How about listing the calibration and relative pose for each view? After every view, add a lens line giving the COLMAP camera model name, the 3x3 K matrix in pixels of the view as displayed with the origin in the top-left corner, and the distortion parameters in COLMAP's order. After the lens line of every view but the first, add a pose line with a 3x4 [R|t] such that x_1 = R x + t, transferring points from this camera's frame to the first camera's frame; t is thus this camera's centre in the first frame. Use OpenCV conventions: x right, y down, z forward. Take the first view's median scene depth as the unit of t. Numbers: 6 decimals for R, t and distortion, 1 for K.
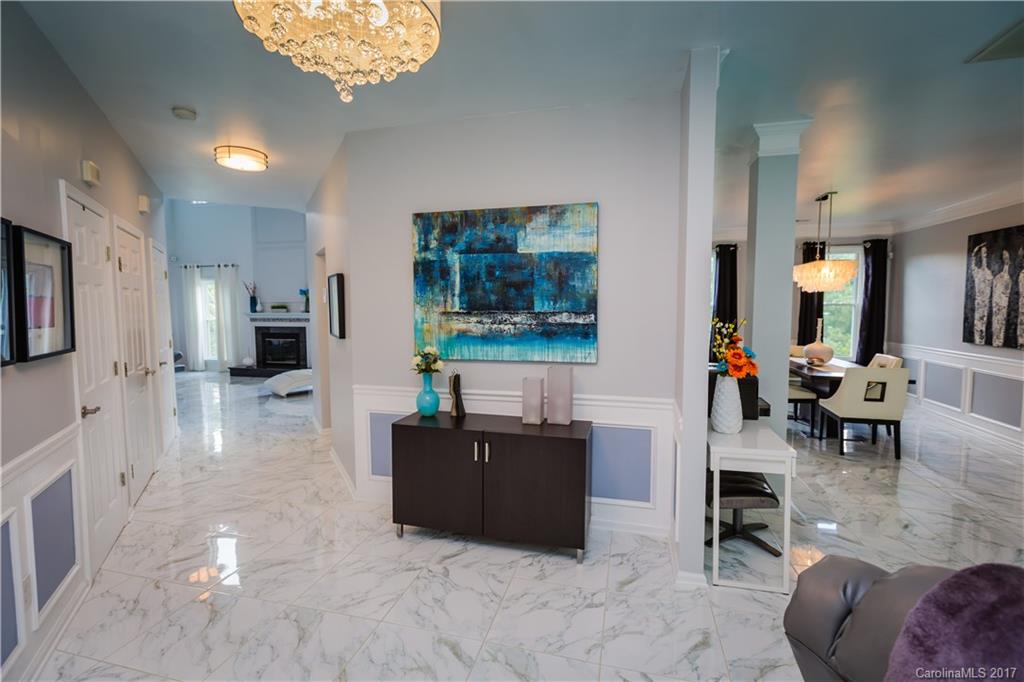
lens RADIAL K [[463.8, 0, 519.8], [0, 463.8, 338.3], [0, 0, 1]] dist [-0.003302, -0.000473]
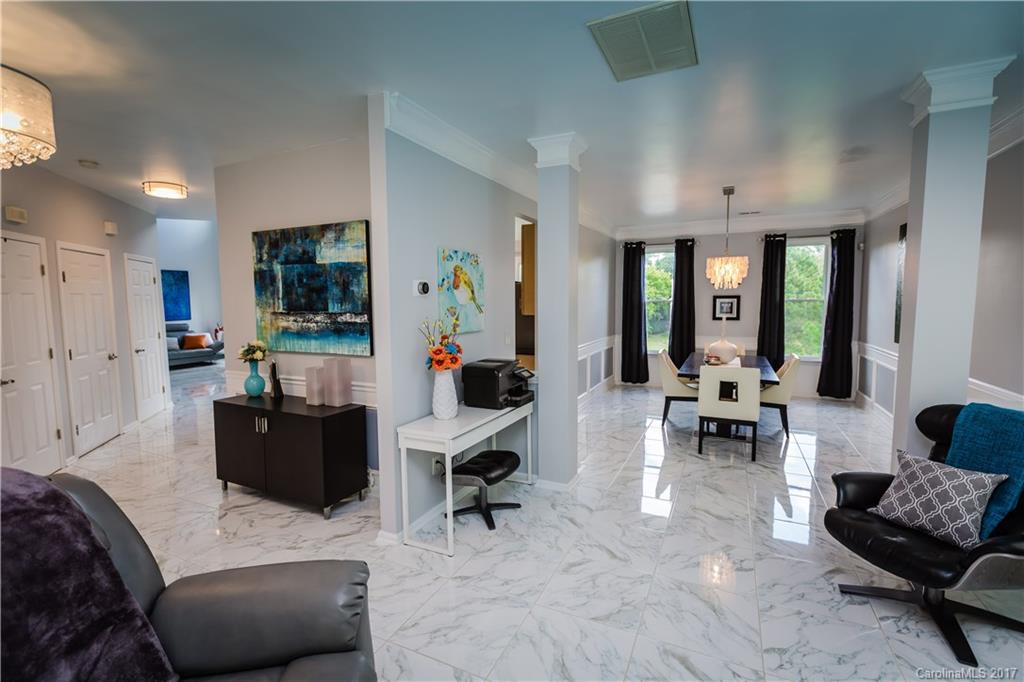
lens RADIAL K [[463.8, 0, 510.6], [0, 463.8, 337.6], [0, 0, 1]] dist [-0.003302, -0.000473]
pose [[0.981328, 0.010649, -0.192048, 0.701572], [-0.008338, 0.999883, 0.012839, -0.011060], [0.192162, -0.010998, 0.981302, -0.082672]]
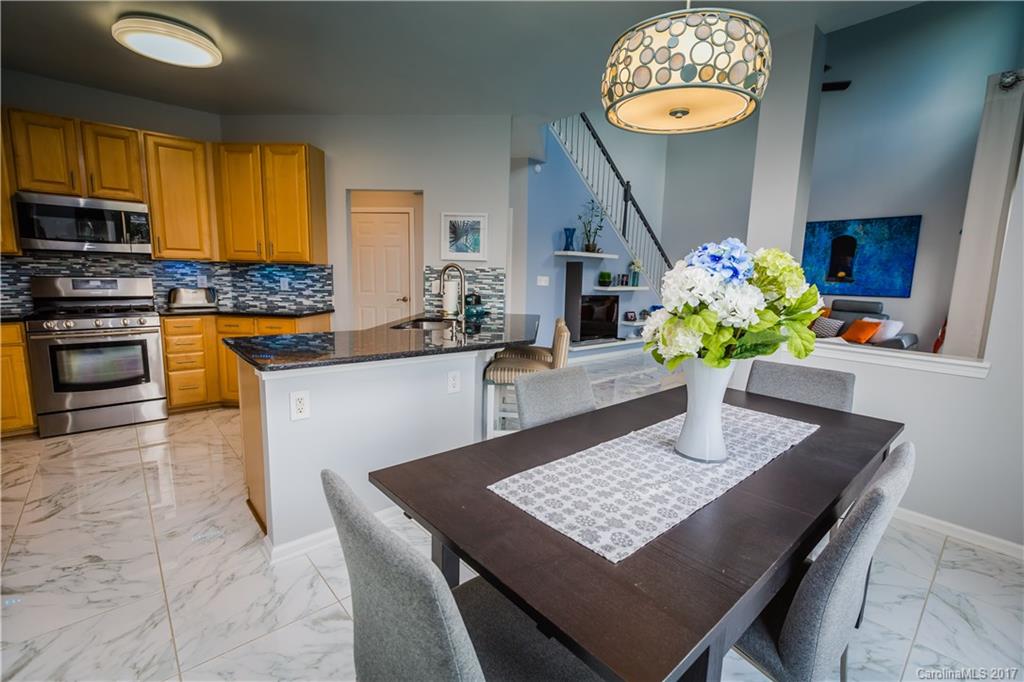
lens RADIAL K [[463.8, 0, 511.2], [0, 463.8, 341.8], [0, 0, 1]] dist [-0.003302, -0.000473]
pose [[-0.560116, 0.107534, -0.821405, 0.354062], [-0.079942, 0.979895, 0.182796, -0.139643], [0.824548, 0.168051, -0.540258, 2.960076]]
